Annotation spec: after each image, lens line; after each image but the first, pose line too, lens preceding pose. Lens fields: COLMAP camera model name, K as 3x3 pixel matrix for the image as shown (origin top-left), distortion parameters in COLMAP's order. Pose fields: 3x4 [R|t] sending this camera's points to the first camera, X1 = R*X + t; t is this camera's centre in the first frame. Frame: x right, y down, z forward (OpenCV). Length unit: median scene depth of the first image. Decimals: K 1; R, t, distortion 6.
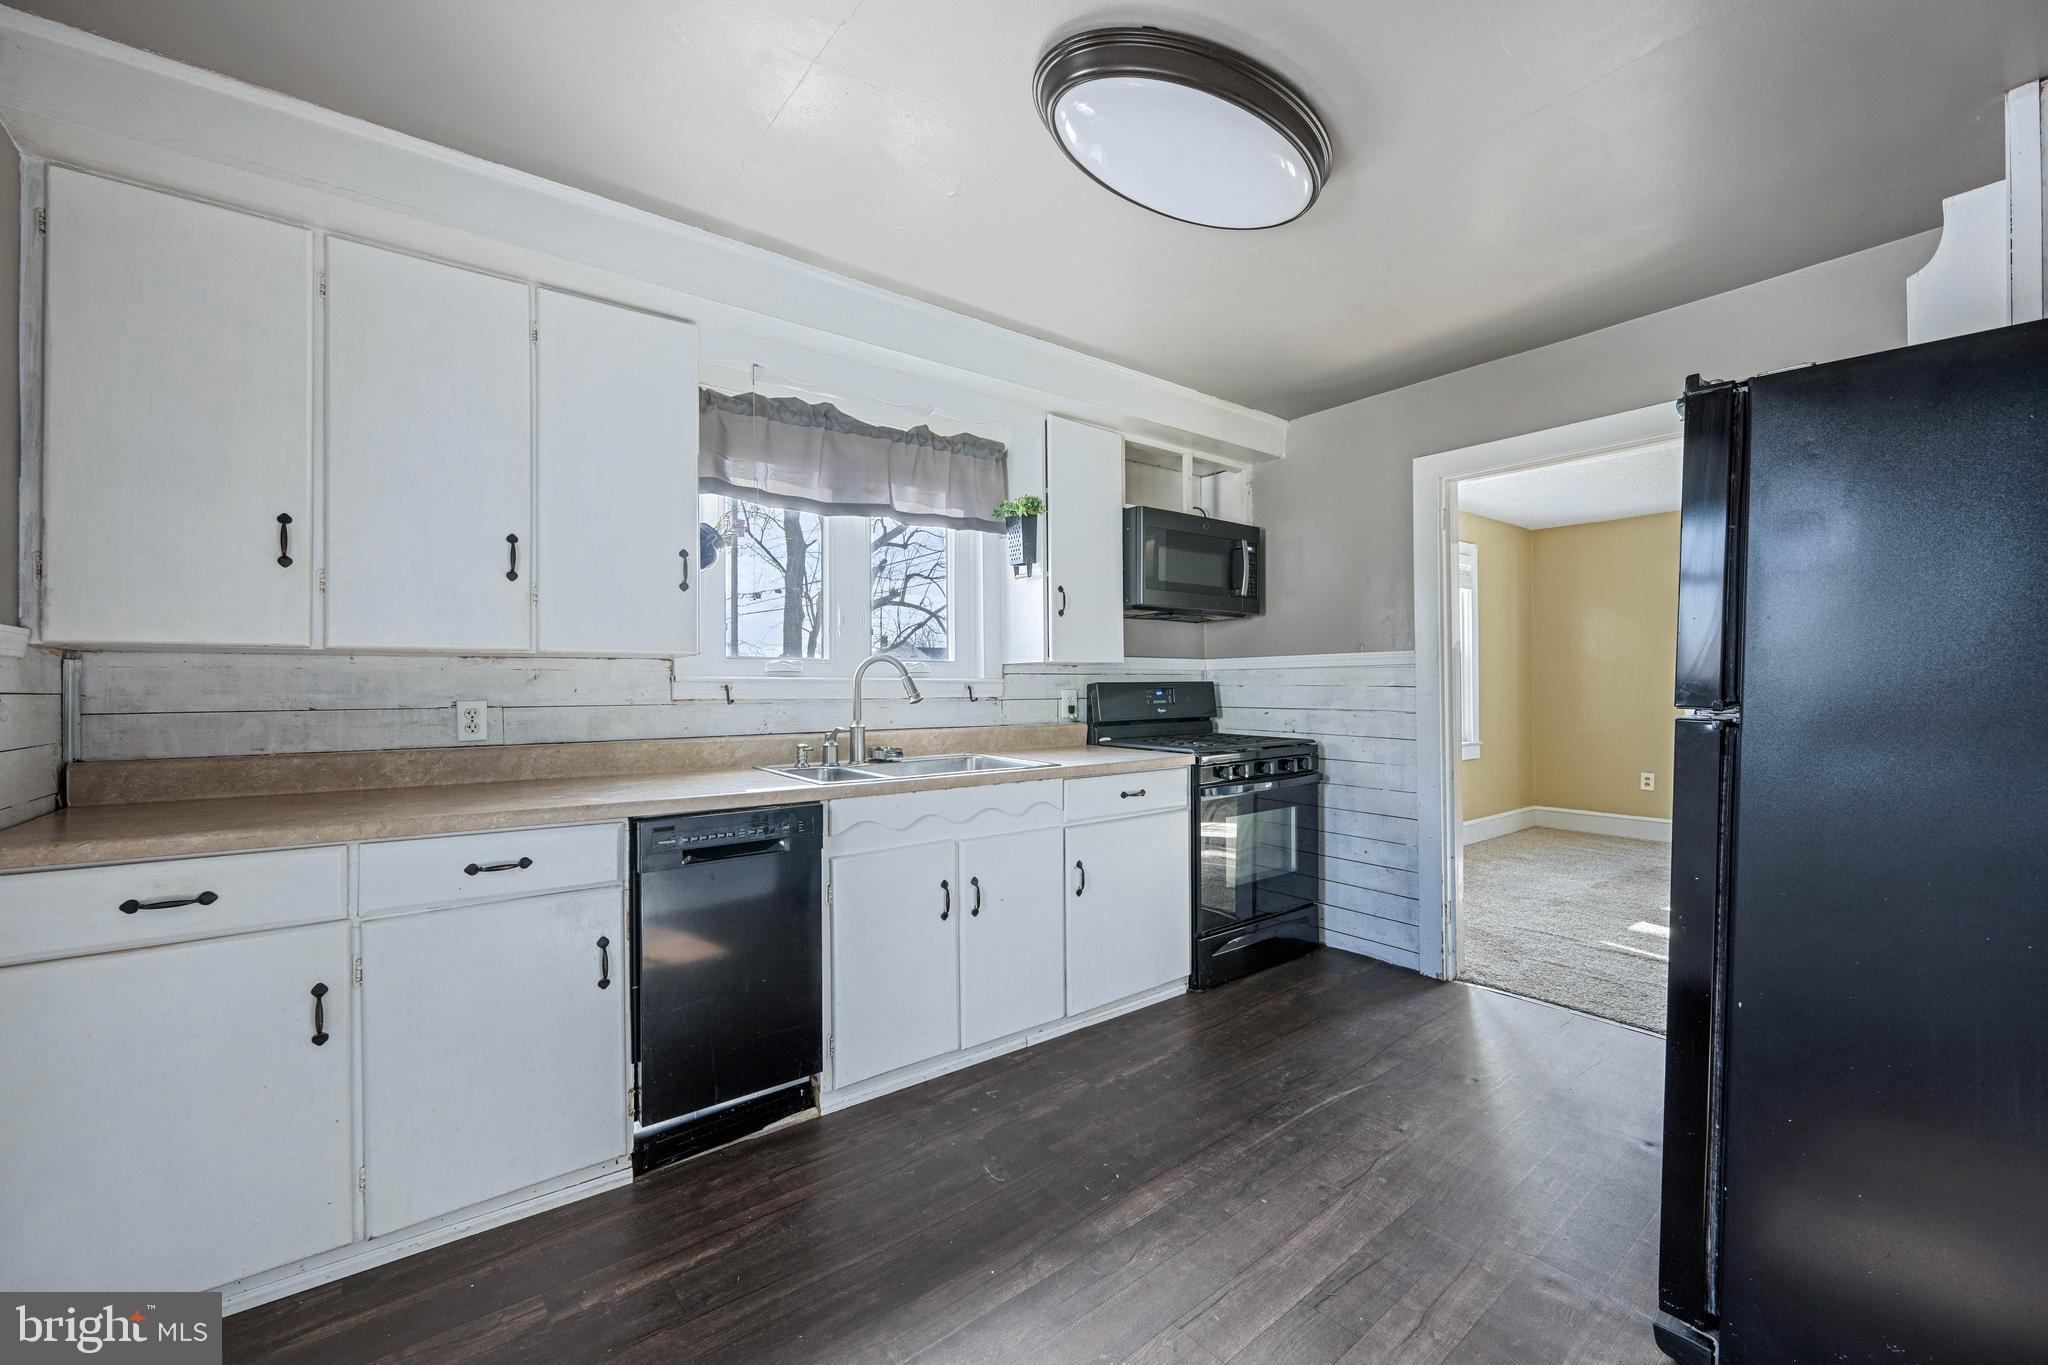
lens RADIAL K [[805.3, 0, 1035.9], [0, 805.3, 687.2], [0, 0, 1]] dist [-0.002846, -0.000240]
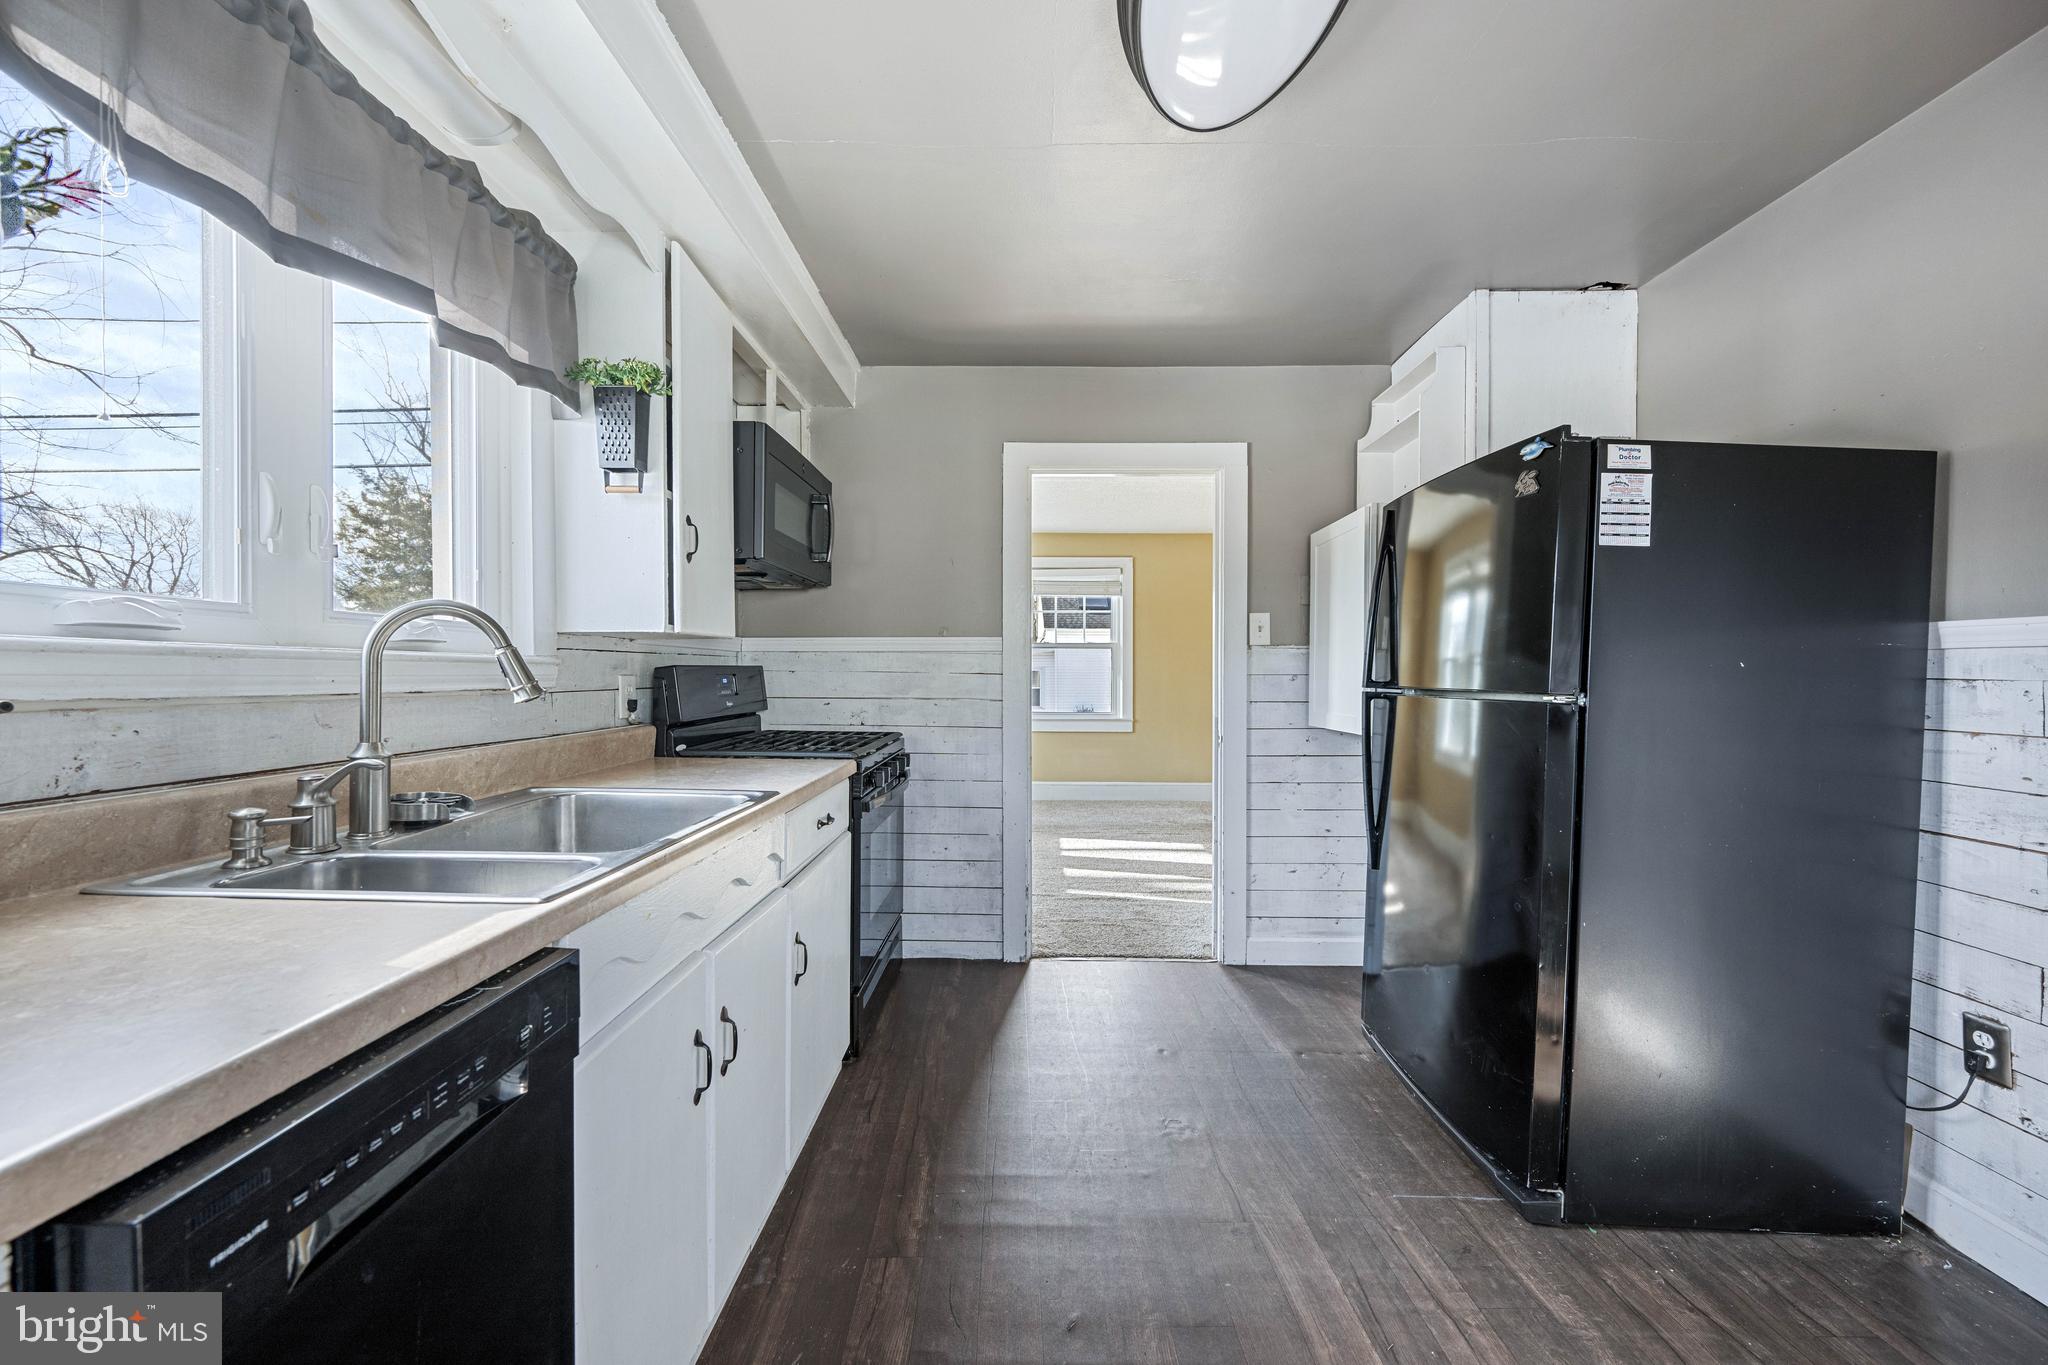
lens RADIAL K [[805.3, 0, 1015.9], [0, 805.3, 683.8], [0, 0, 1]] dist [-0.002846, -0.000240]
pose [[0.639099, -0.004388, 0.769112, -0.276511], [-0.006549, 0.999916, 0.011147, 0.000655], [-0.769097, -0.012161, 0.639017, 0.352744]]
